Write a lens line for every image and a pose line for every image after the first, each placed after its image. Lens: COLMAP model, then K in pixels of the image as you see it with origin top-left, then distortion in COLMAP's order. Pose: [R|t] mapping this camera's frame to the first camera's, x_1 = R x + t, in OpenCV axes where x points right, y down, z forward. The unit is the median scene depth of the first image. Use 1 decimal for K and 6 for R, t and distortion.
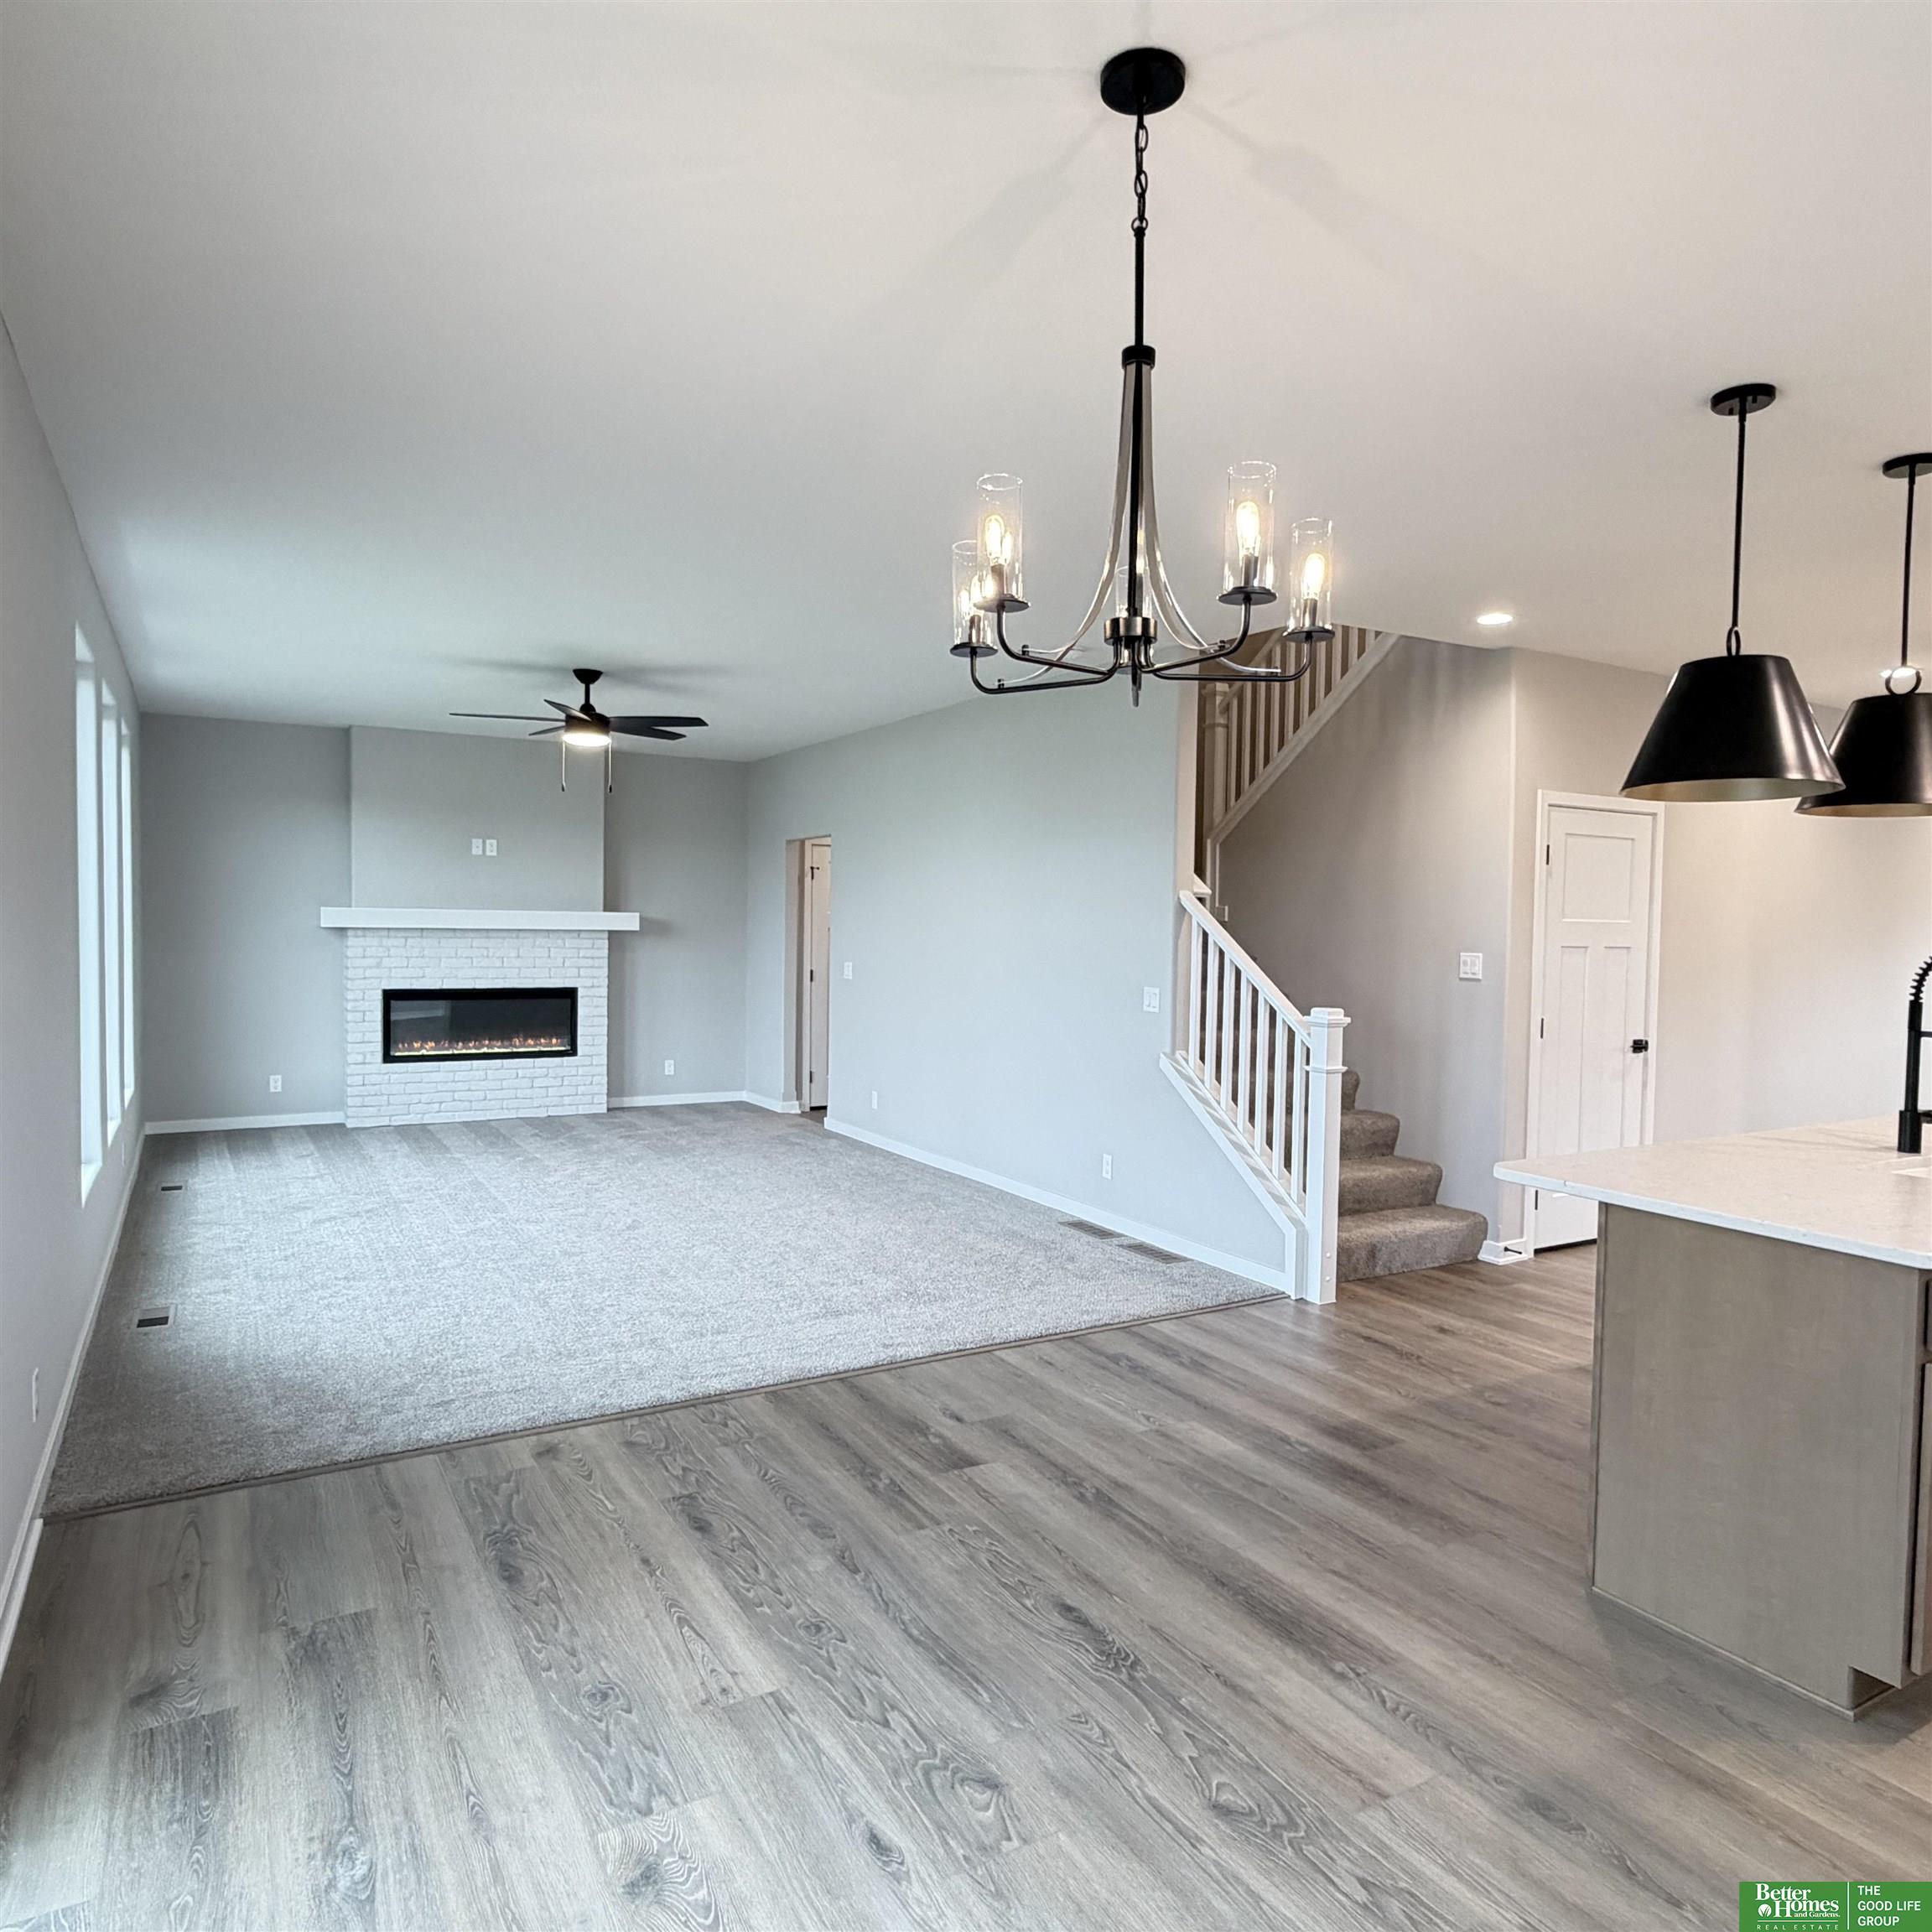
lens RADIAL K [[1299.7, 0, 967.9], [0, 1299.7, 968.0], [0, 0, 1]] dist [0.002656, -0.000550]
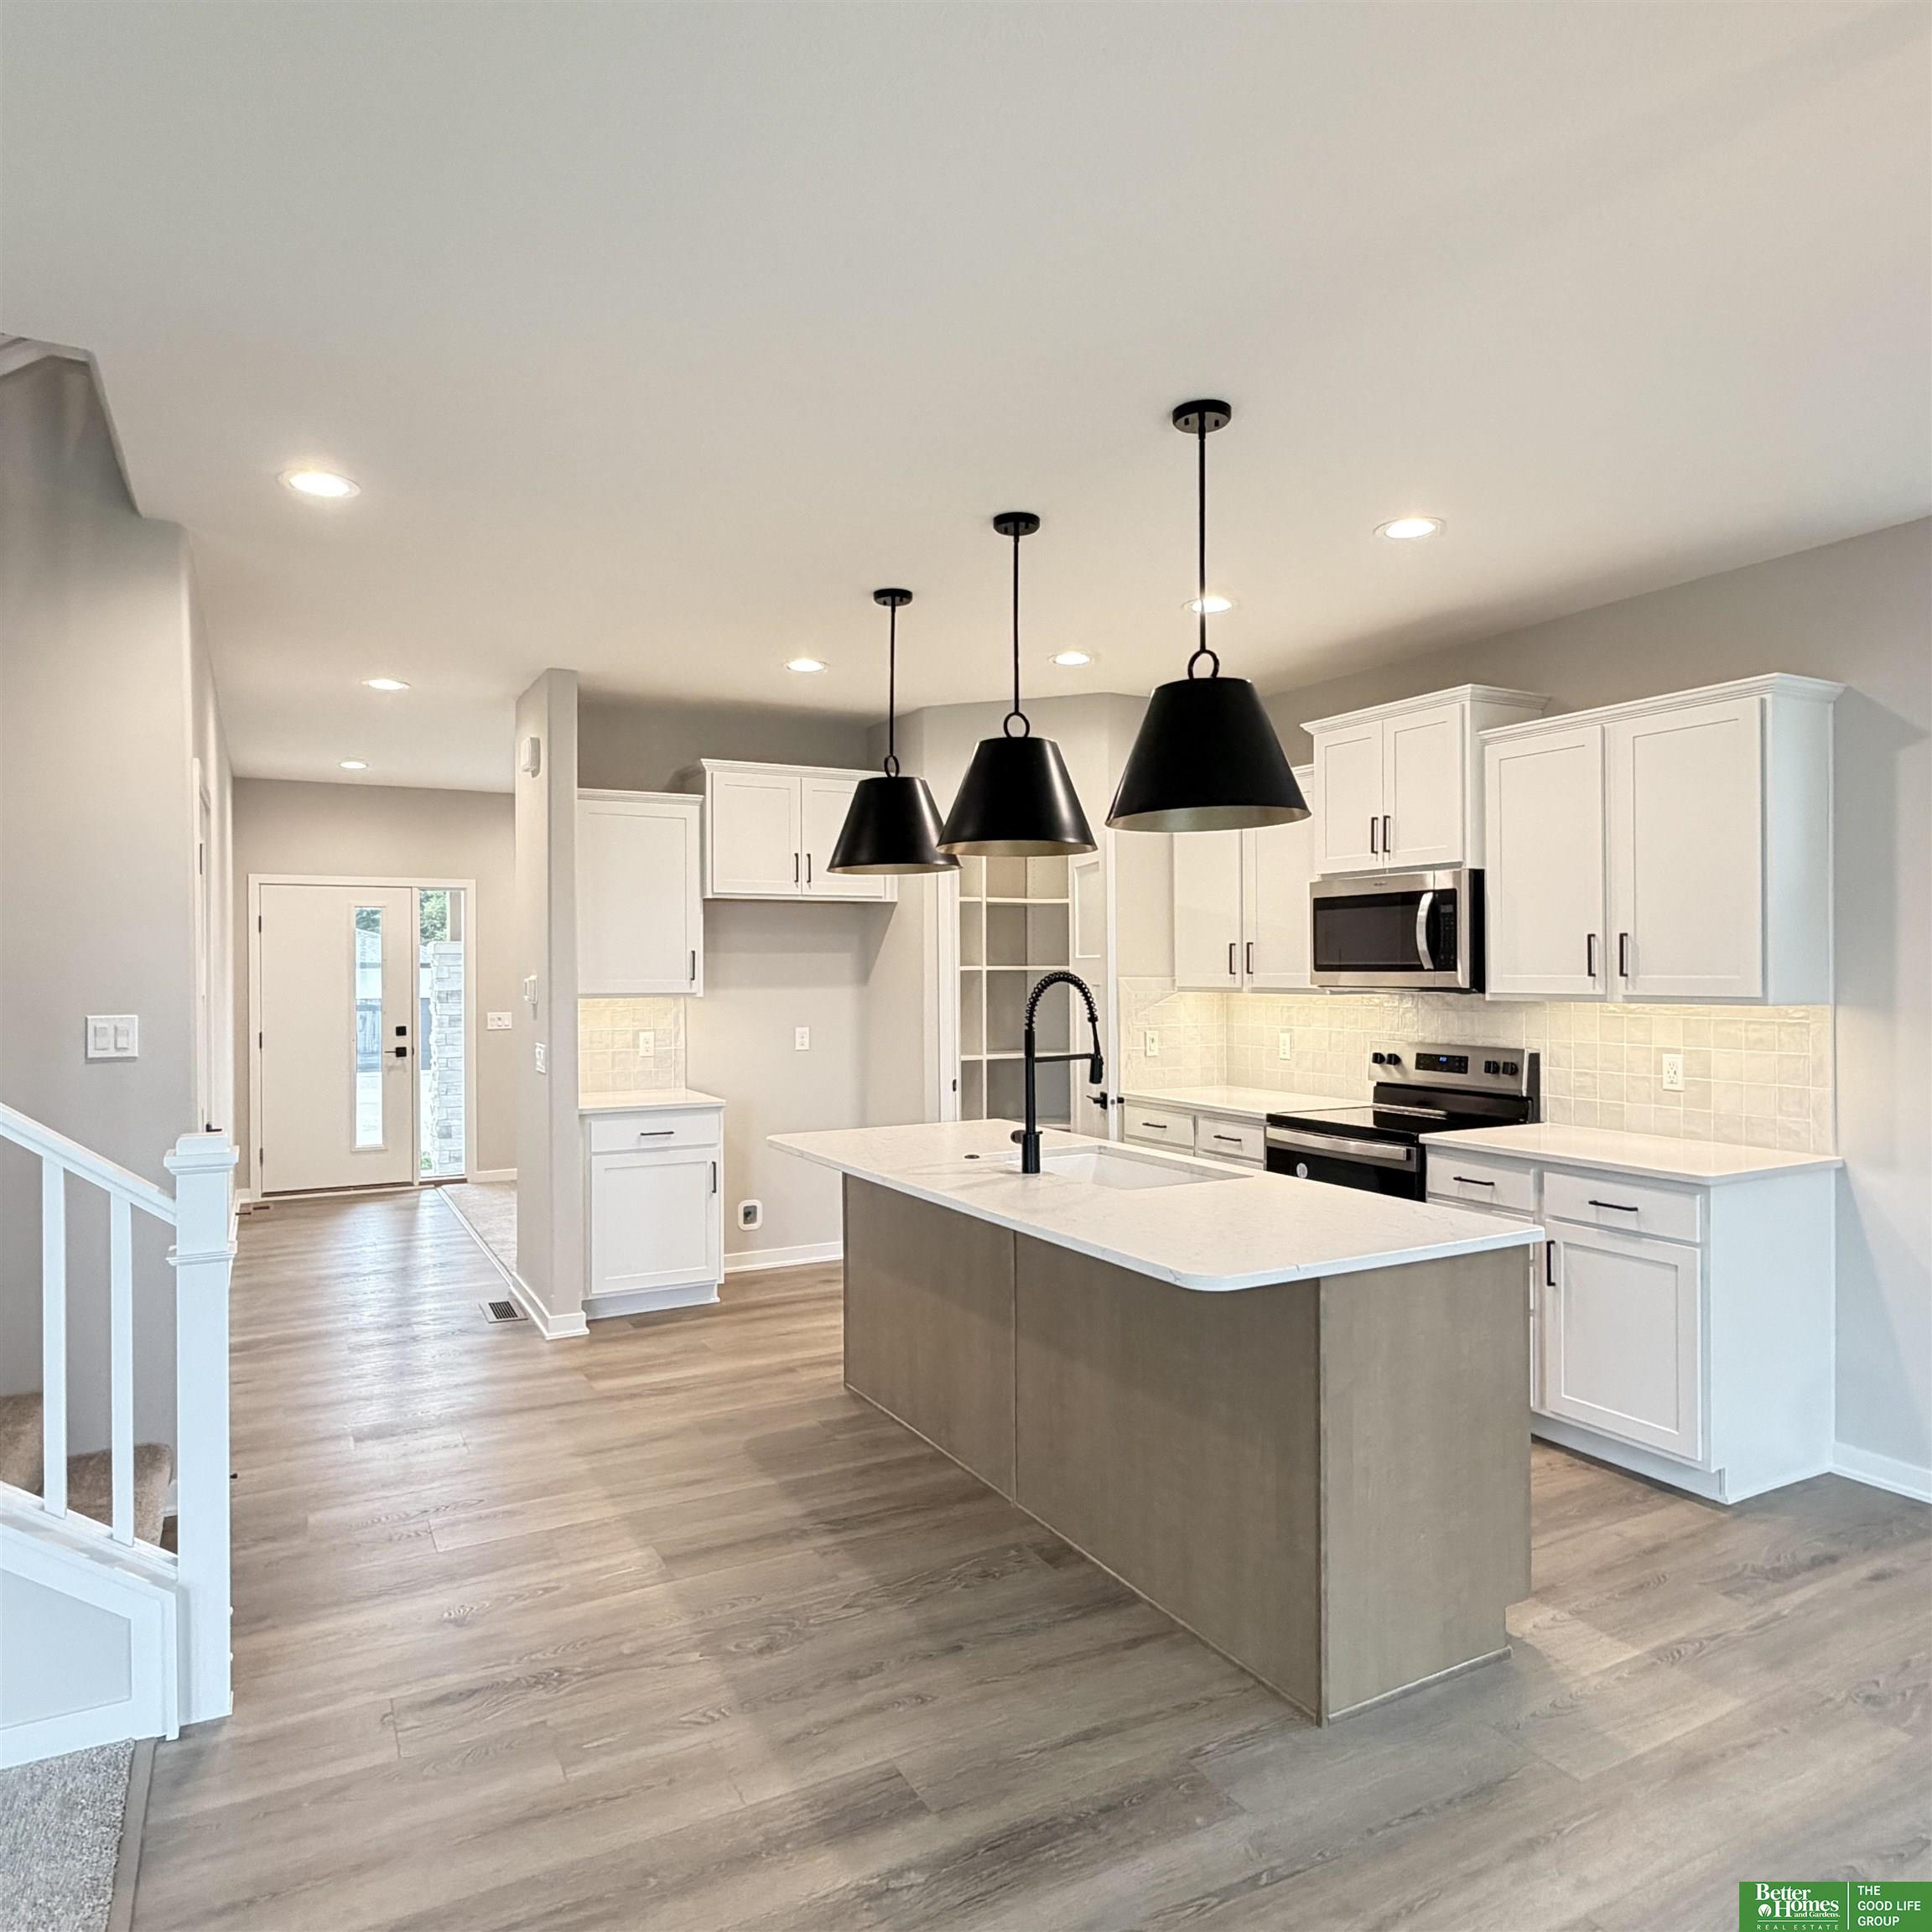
lens RADIAL K [[1299.2, 0, 966.5], [0, 1299.2, 970.0], [0, 0, 1]] dist [0.004573, -0.002271]
pose [[0.032738, -0.019912, 0.999266, -0.230109], [0.042464, 0.998926, 0.018514, -0.031260], [-0.998561, 0.041827, 0.033549, 0.697386]]
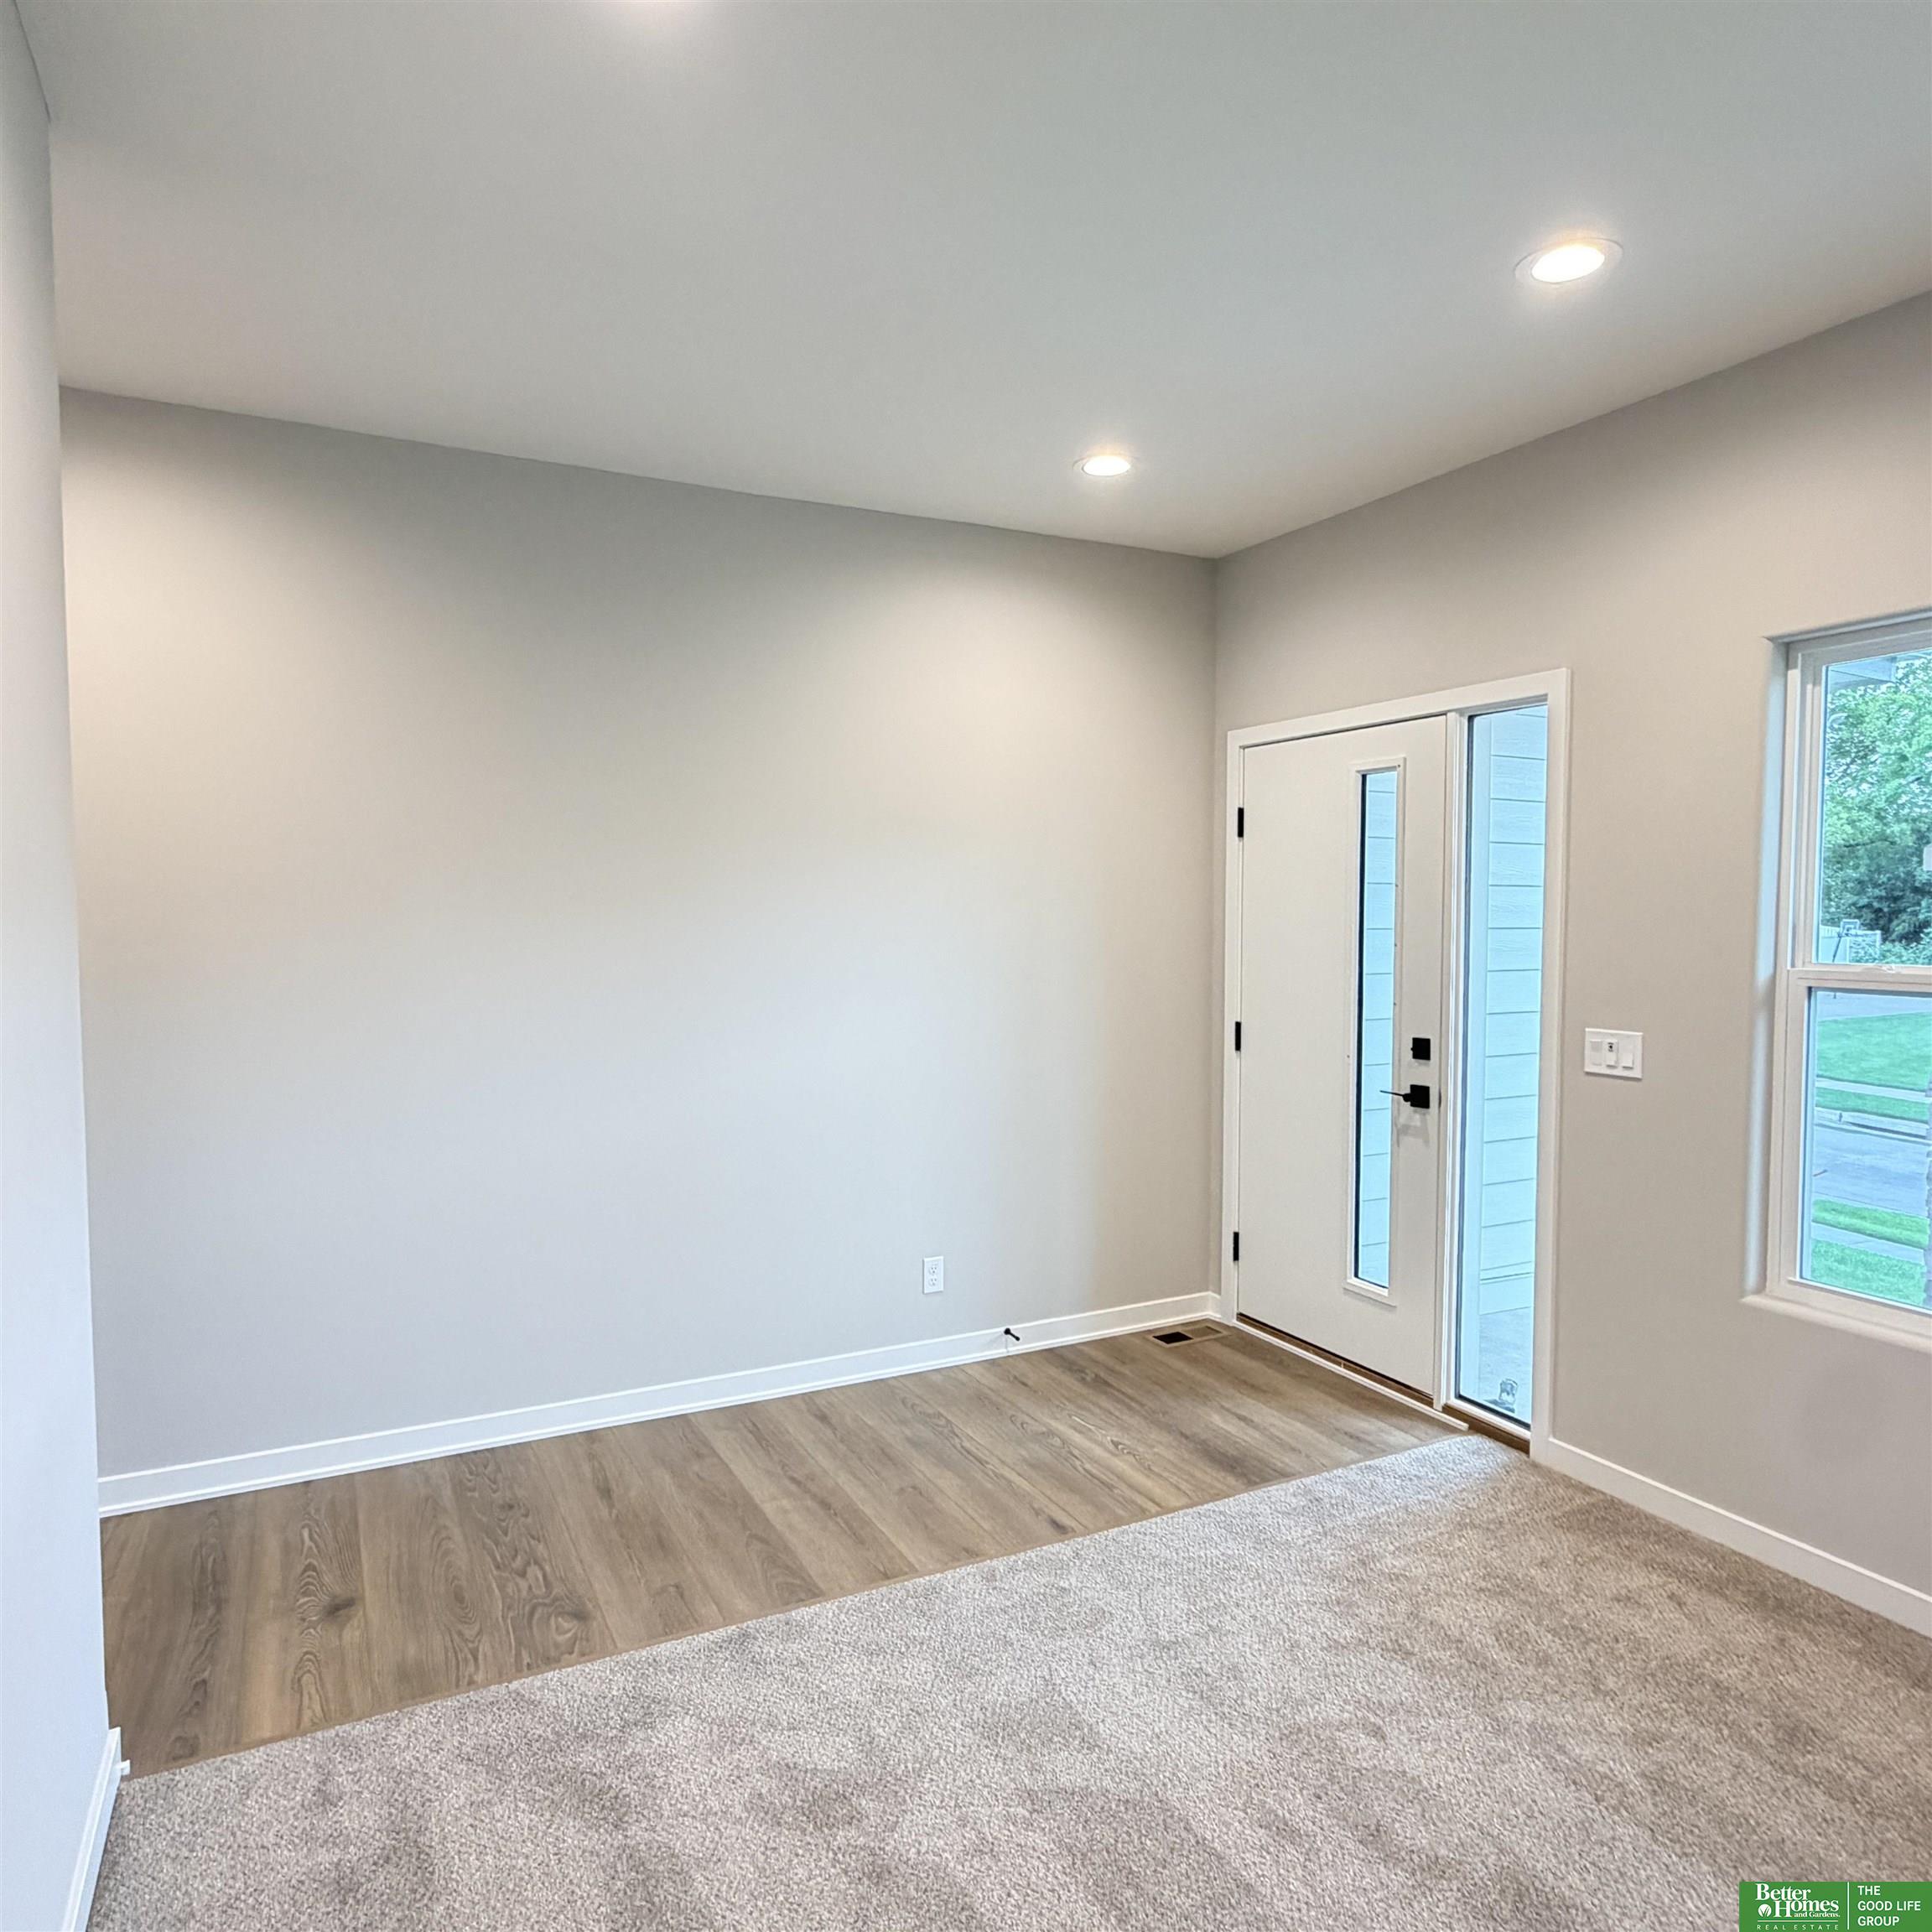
lens RADIAL K [[1299.7, 0, 967.9], [0, 1299.7, 968.0], [0, 0, 1]] dist [0.002656, -0.000550]
pose [[0.998572, -0.014895, -0.051306, 1.262229], [0.015447, 0.999827, 0.010386, -0.008788], [0.051143, -0.011163, 0.998629, 0.743151]]
